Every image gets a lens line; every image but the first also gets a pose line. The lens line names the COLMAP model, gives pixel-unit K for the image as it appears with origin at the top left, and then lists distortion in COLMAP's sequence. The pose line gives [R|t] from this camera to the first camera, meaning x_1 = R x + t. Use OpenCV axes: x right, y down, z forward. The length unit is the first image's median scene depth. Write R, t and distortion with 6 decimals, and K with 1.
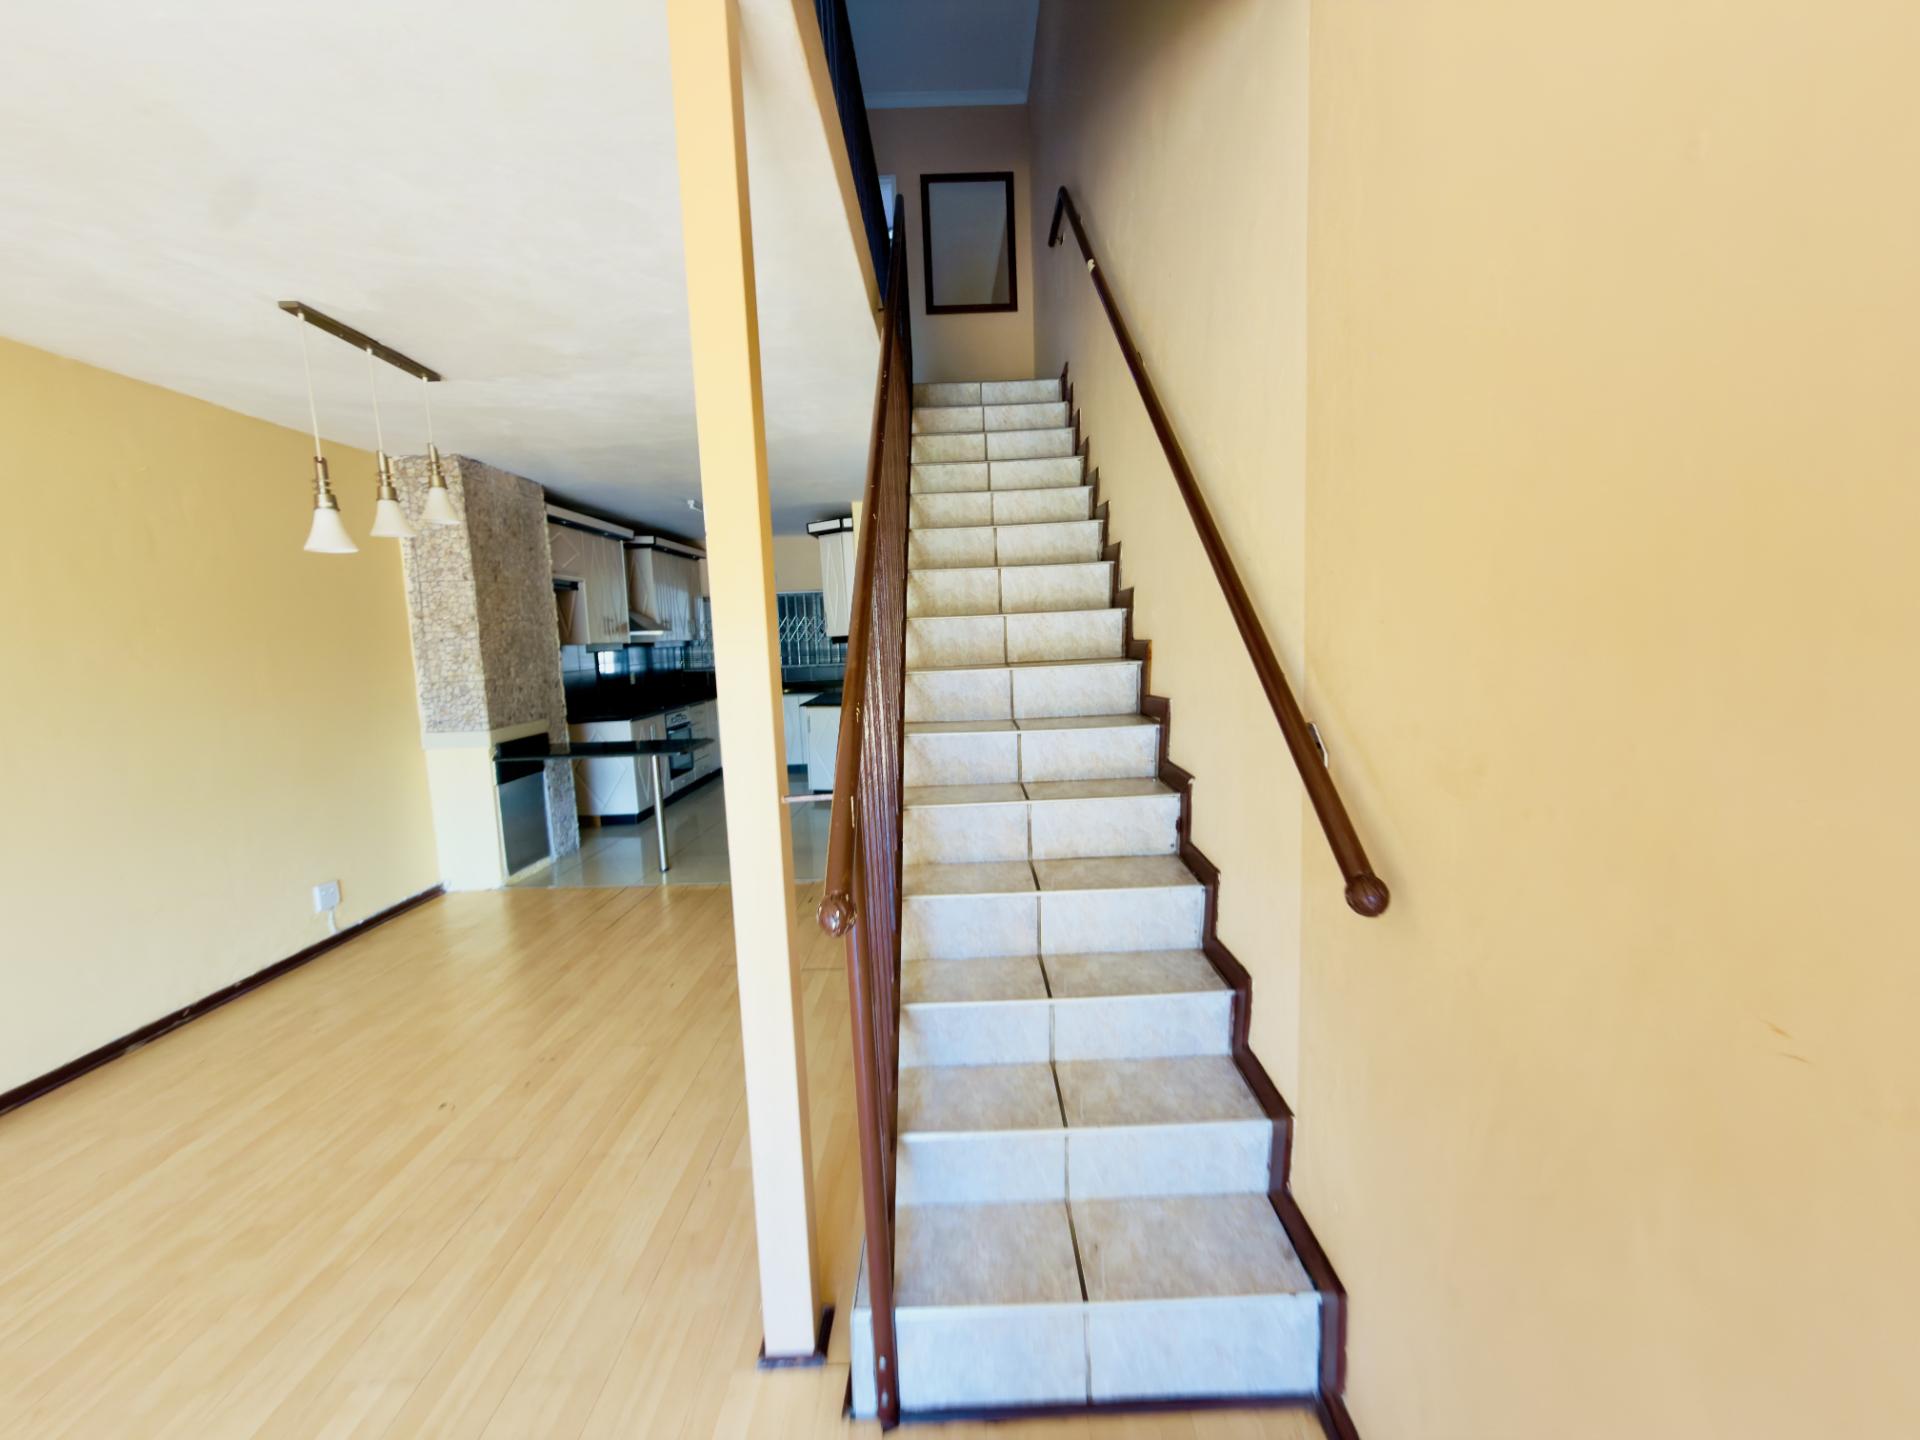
lens RADIAL K [[764.0, 0, 960.3], [0, 764.0, 718.6], [0, 0, 1]] dist [-0.001403, 0.000343]
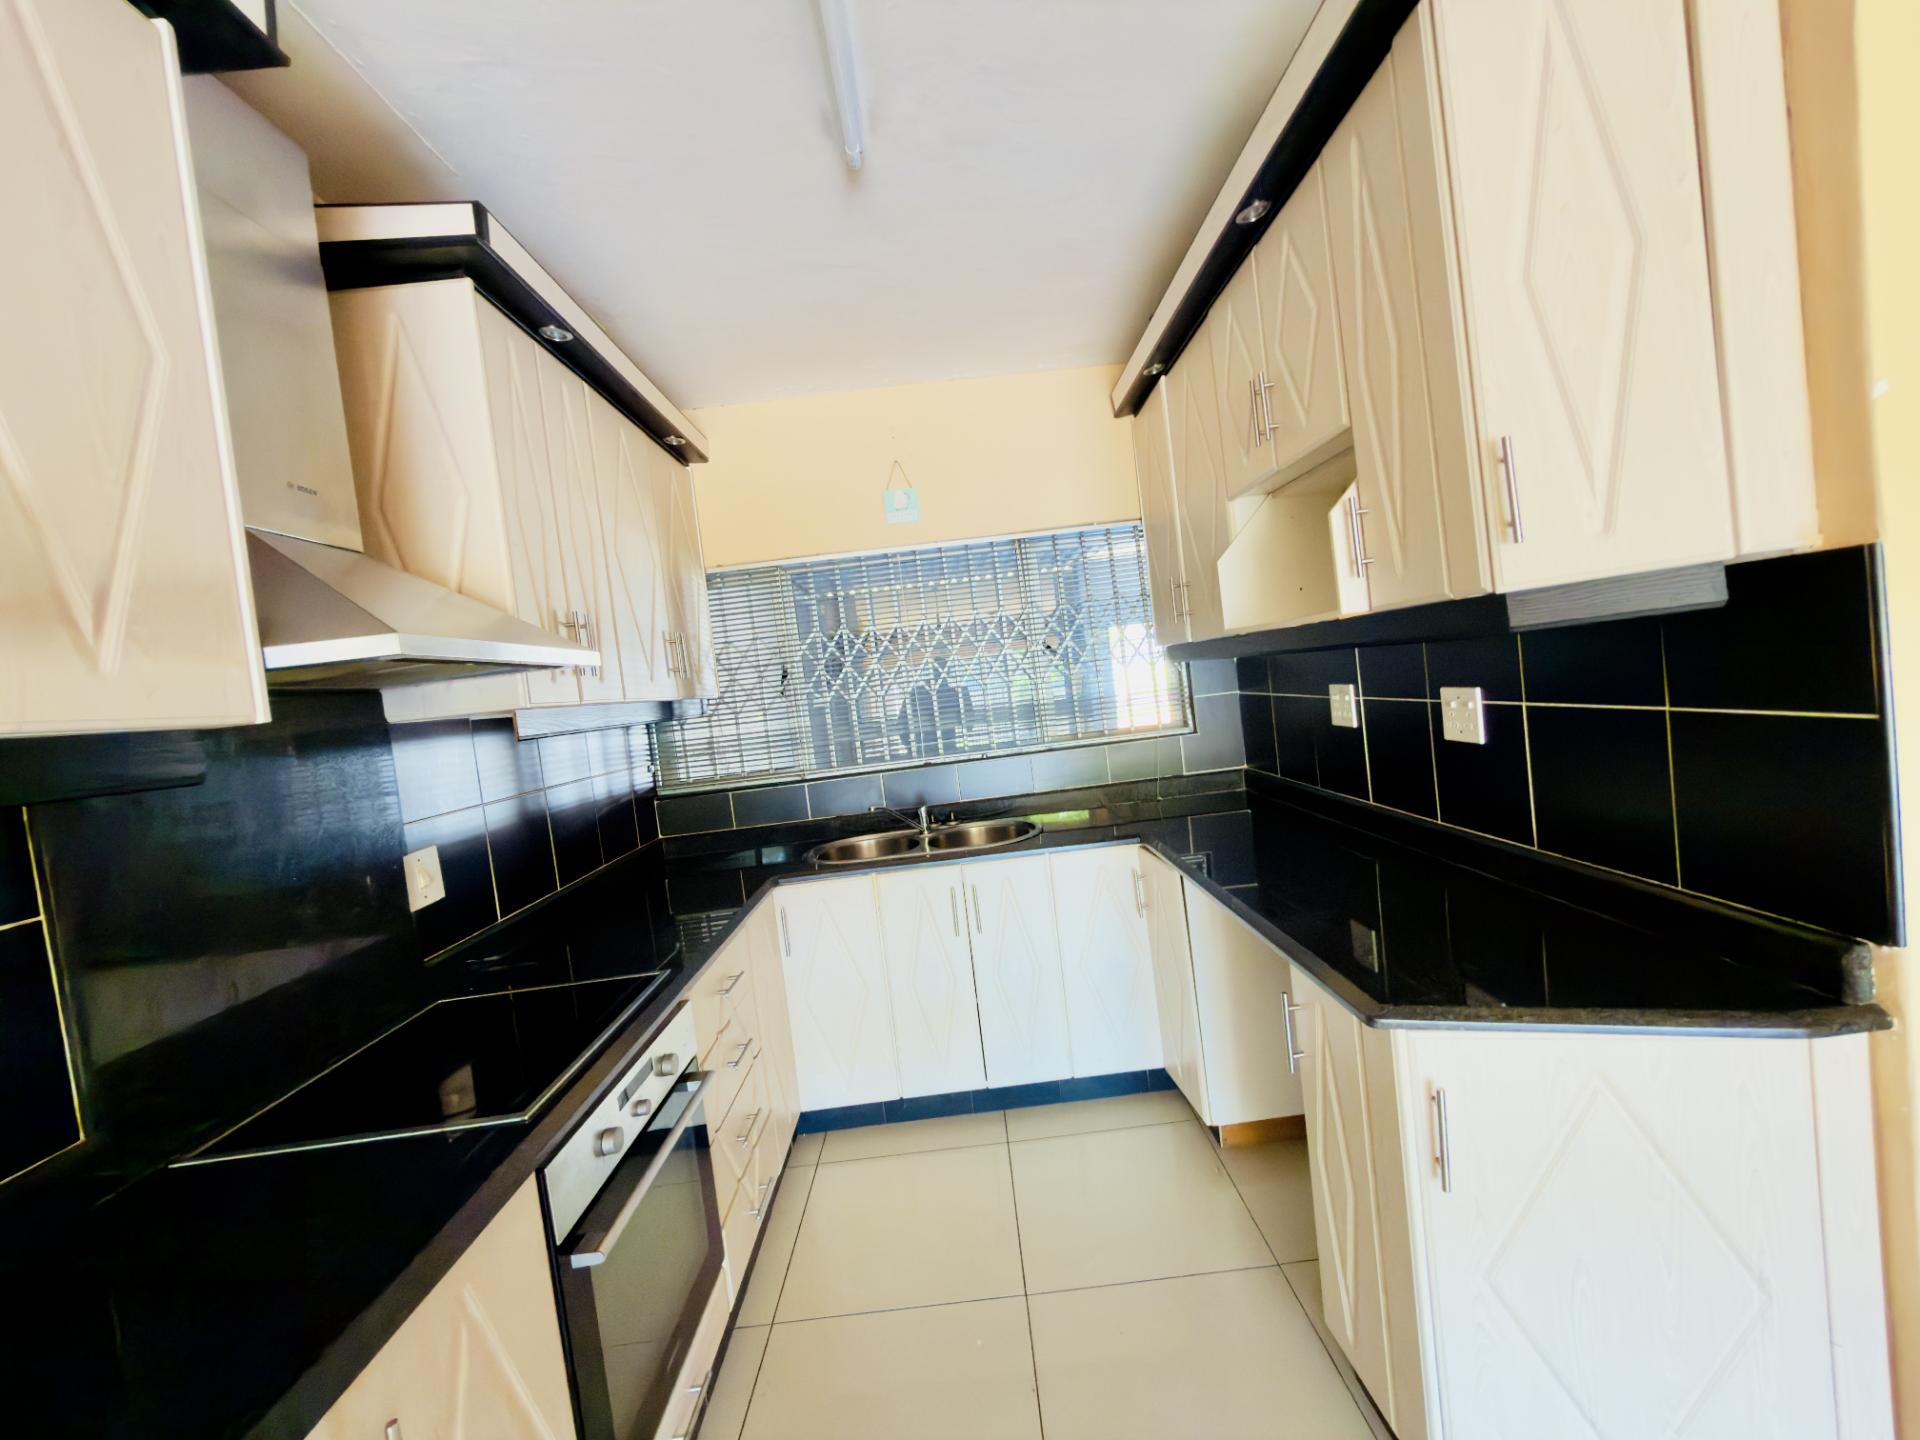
lens RADIAL K [[764.0, 0, 963.8], [0, 764.0, 721.8], [0, 0, 1]] dist [-0.001403, 0.000343]
pose [[0.996762, -0.077422, 0.021713, -0.411641], [0.078735, 0.994566, -0.068106, -0.107156], [-0.016322, 0.069595, 0.997442, 1.163278]]
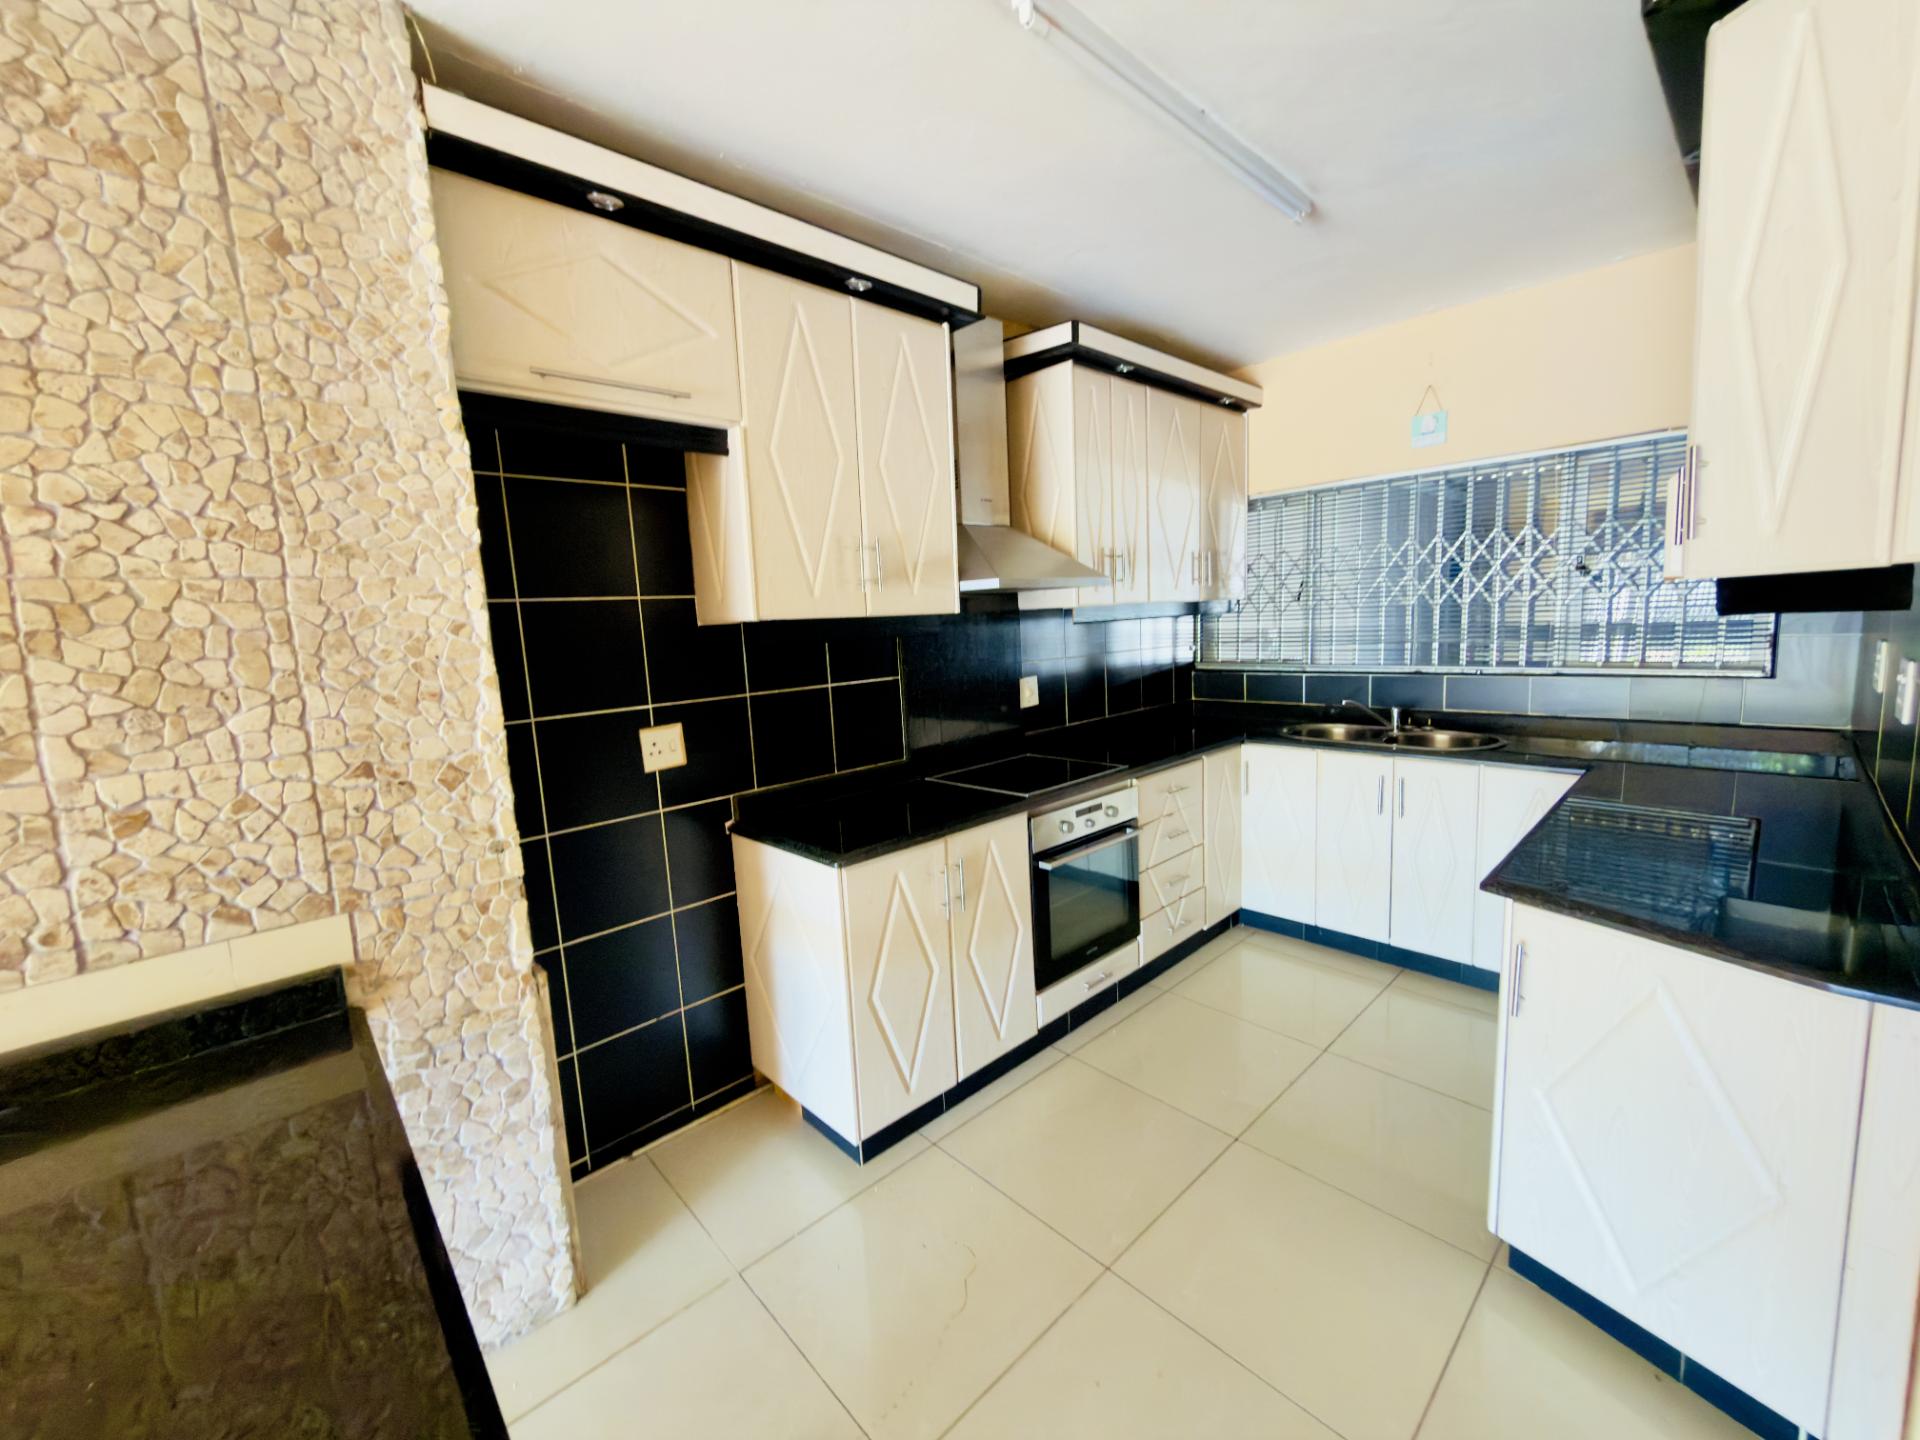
lens RADIAL K [[764.0, 0, 968.7], [0, 764.0, 722.2], [0, 0, 1]] dist [-0.001403, 0.000343]
pose [[0.697515, 0.102138, -0.709254, -0.222554], [-0.060216, 0.994643, 0.084018, -0.106067], [0.714036, -0.015895, 0.699929, 1.019274]]
